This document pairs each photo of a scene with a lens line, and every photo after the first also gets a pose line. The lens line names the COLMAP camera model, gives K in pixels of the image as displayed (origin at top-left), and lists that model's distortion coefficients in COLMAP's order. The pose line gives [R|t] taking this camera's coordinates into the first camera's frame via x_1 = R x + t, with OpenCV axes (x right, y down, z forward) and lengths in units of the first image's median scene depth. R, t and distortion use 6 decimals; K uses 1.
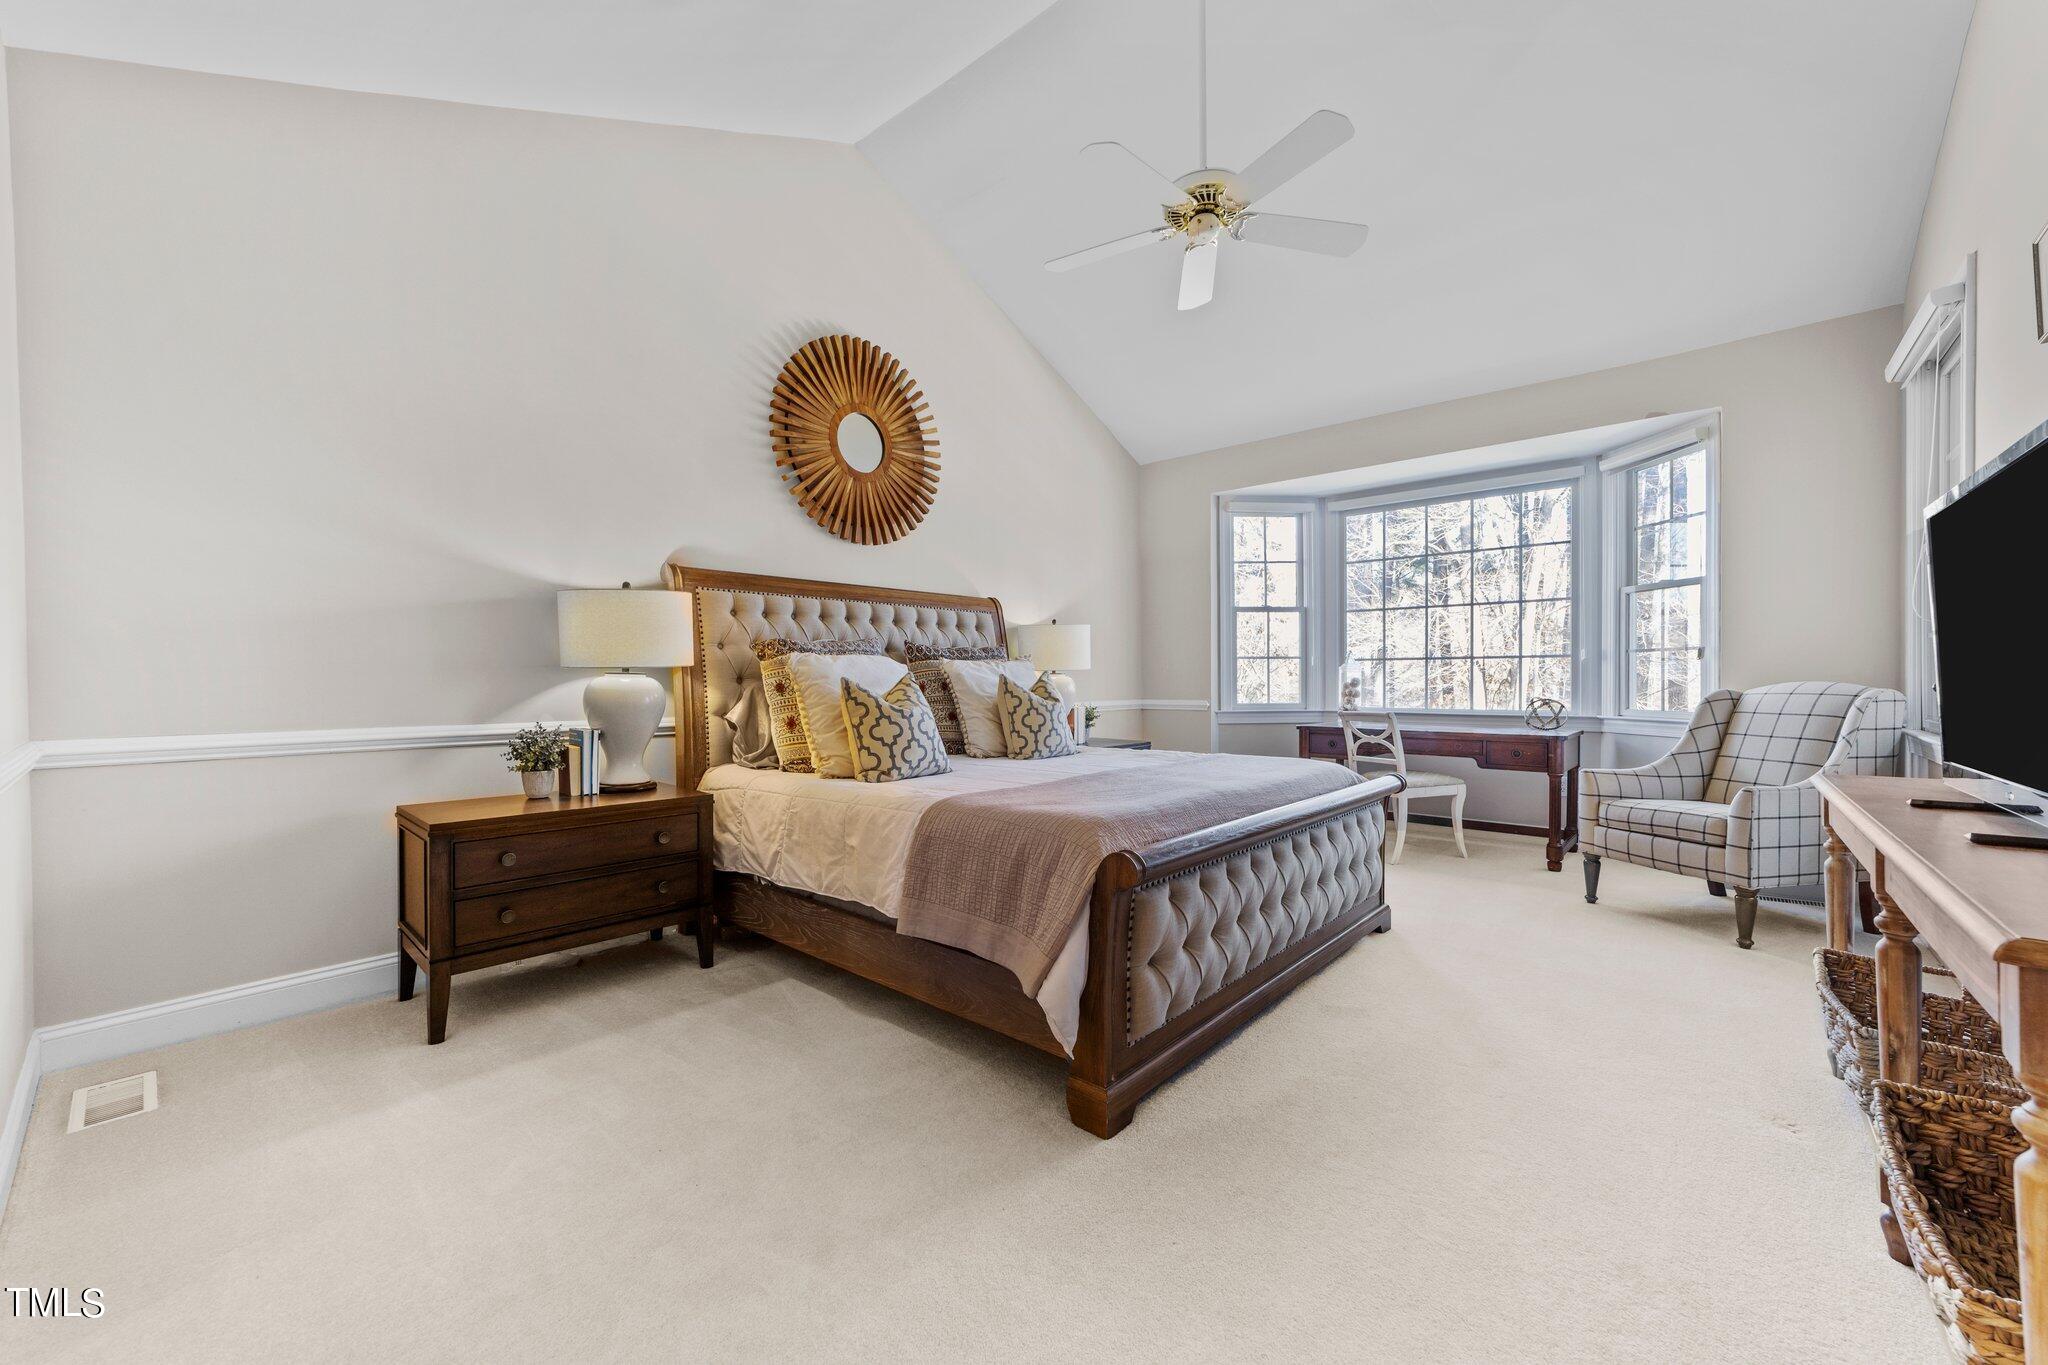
lens RADIAL K [[794.5, 0, 1024.0], [0, 794.5, 682.5], [0, 0, 1]] dist [-0.000471, 0.000137]
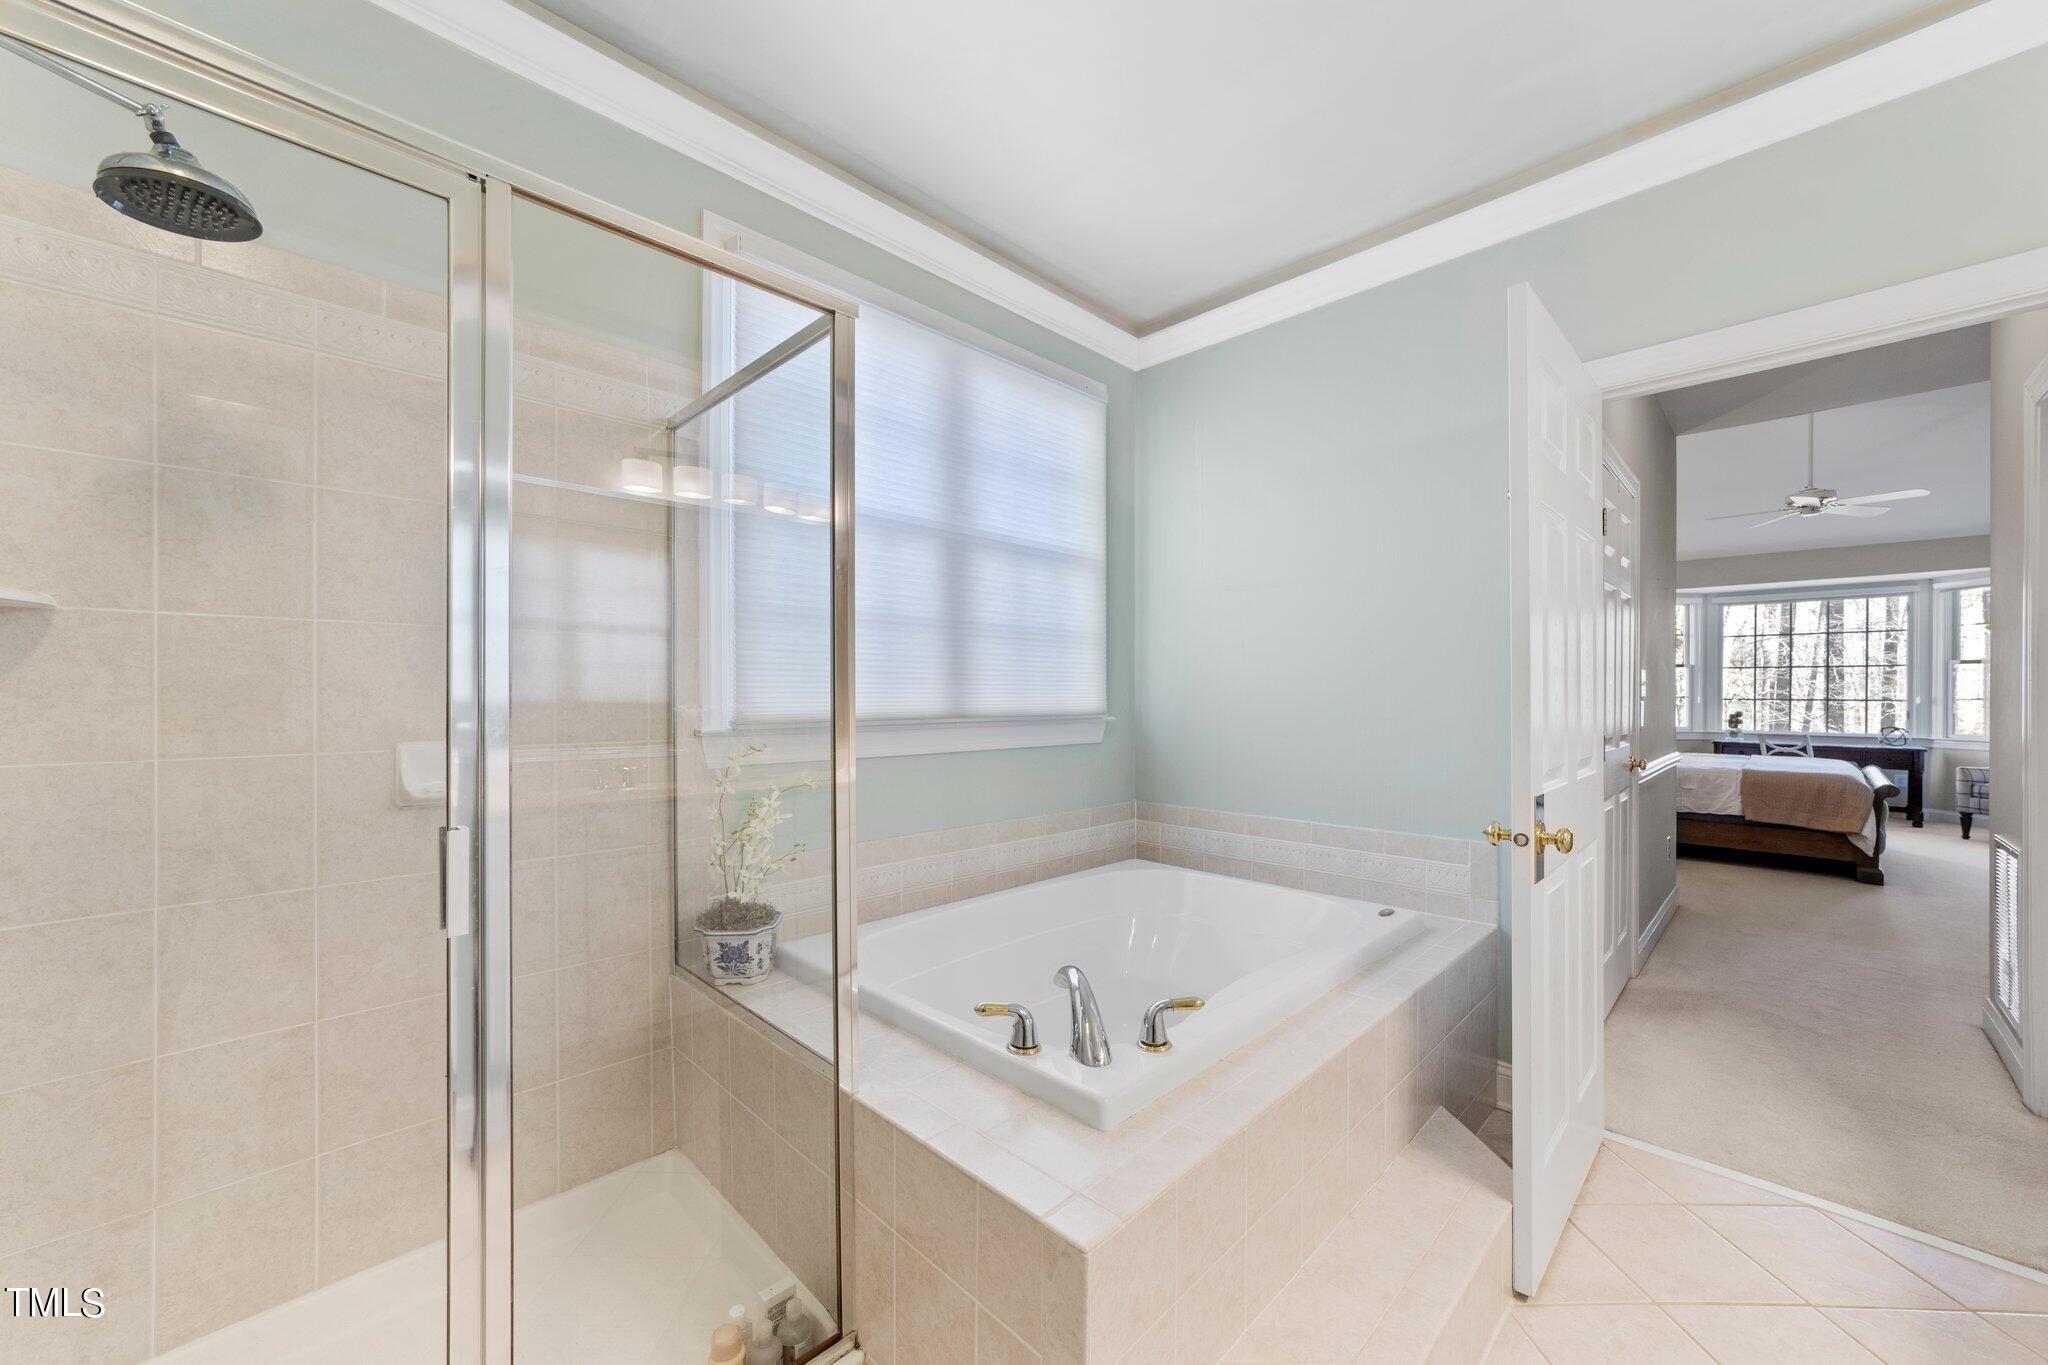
lens RADIAL K [[823.3, 0, 1015.4], [0, 823.3, 695.1], [0, 0, 1]] dist [-0.002046, 0.010262]
pose [[0.999012, 0.008856, -0.043545, -1.537747], [-0.008906, 0.999960, -0.000964, -0.039753], [0.043535, 0.001351, 0.999051, -1.140755]]
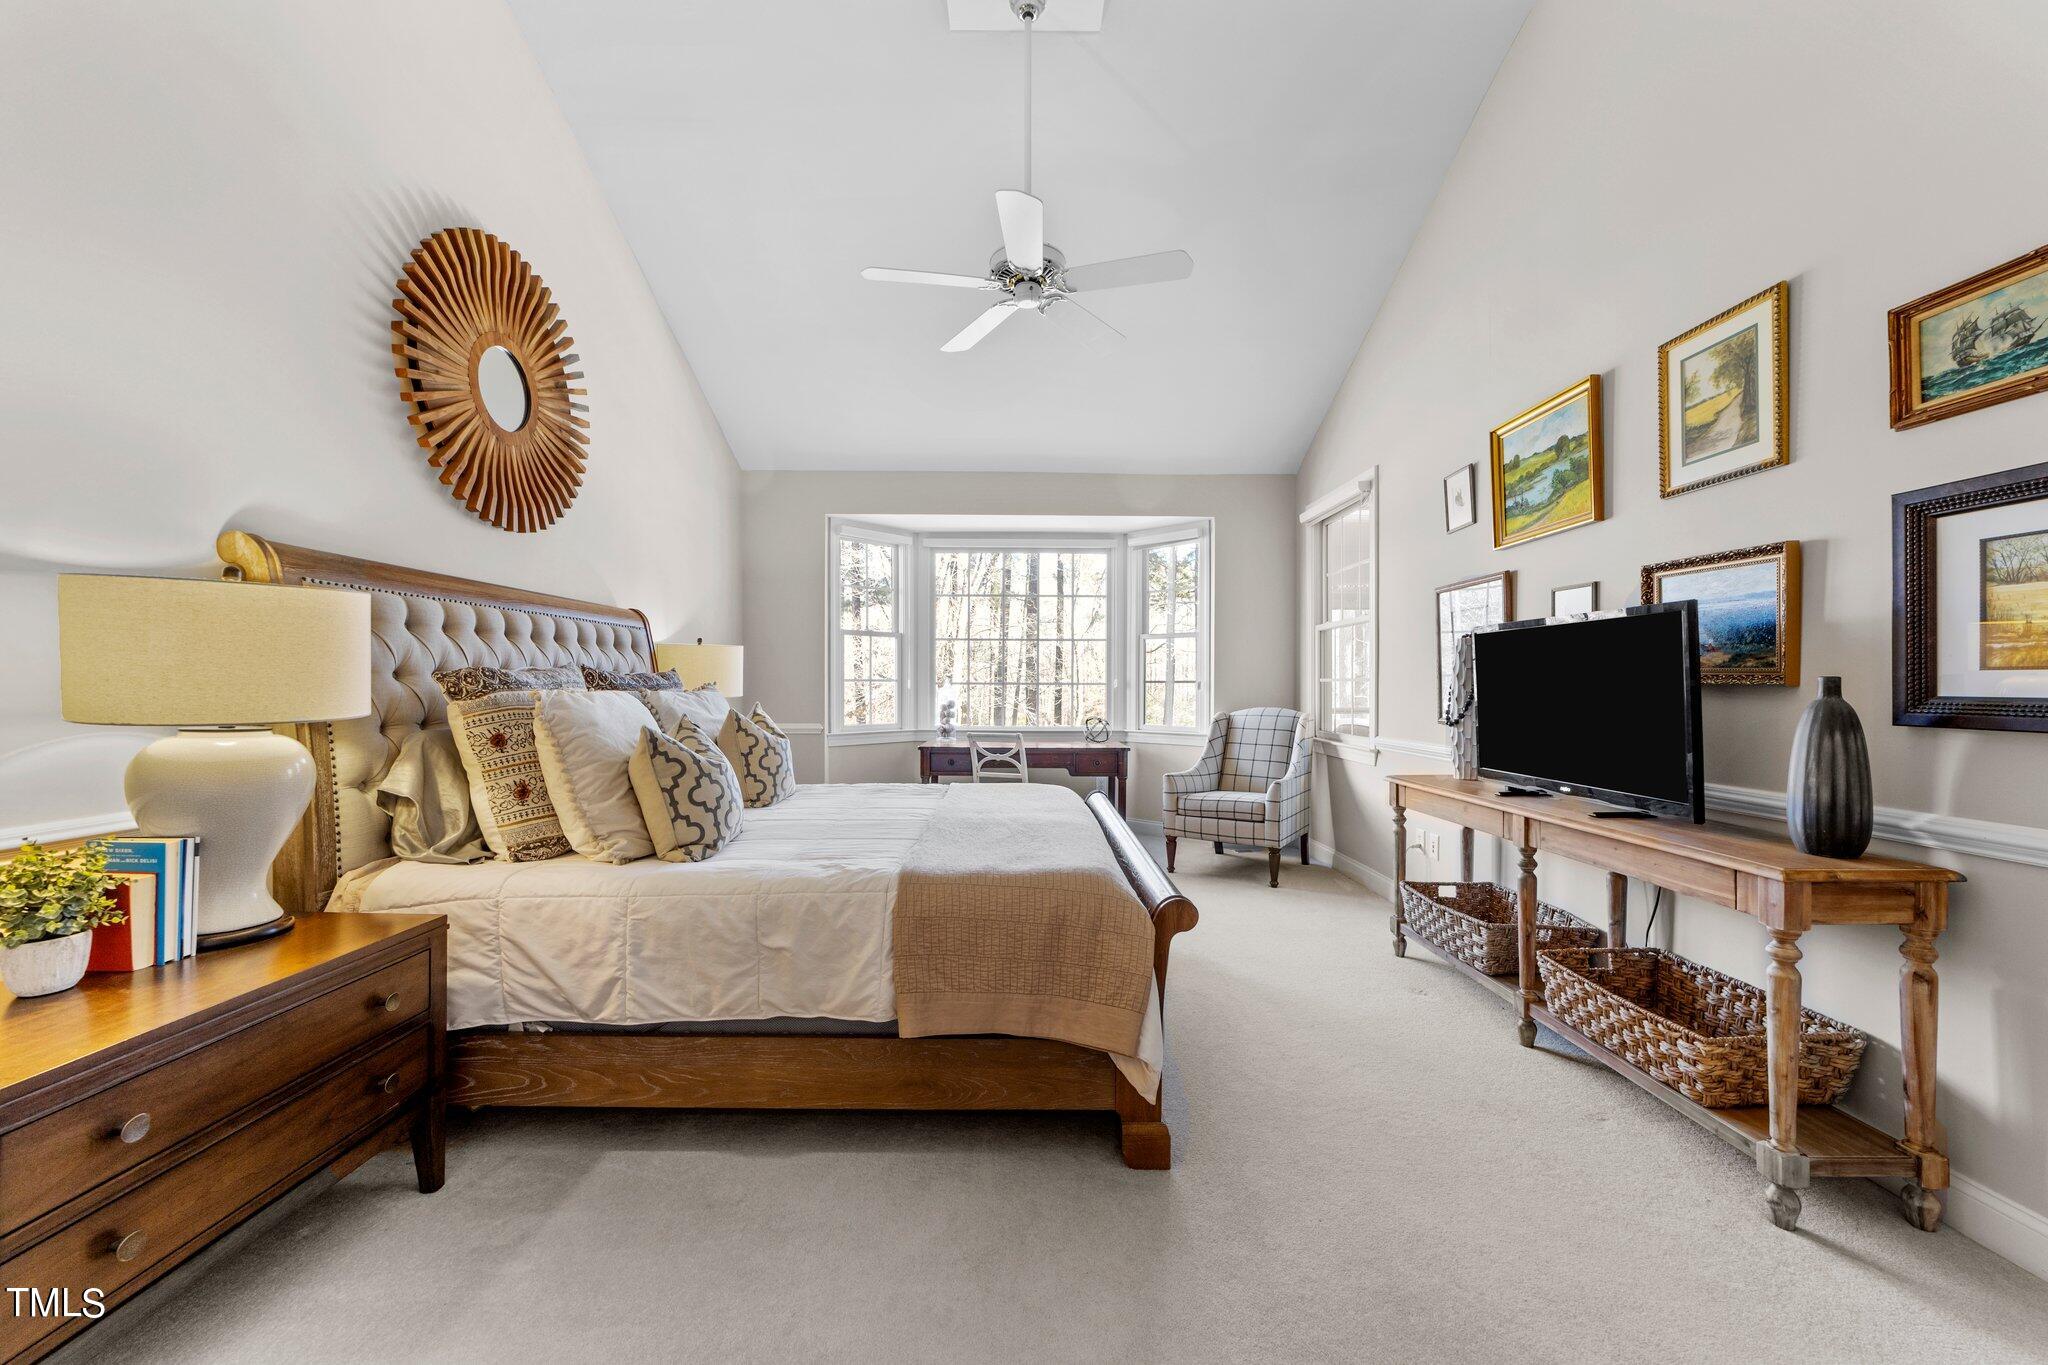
lens RADIAL K [[788.0, 0, 1024.0], [0, 788.0, 682.5], [0, 0, 1]] dist [-0.013648, 0.012233]
pose [[0.744577, 0.007919, 0.667490, -0.394949], [-0.003904, 0.999964, -0.007508, -0.037248], [-0.667525, 0.002984, 0.744581, 0.180199]]
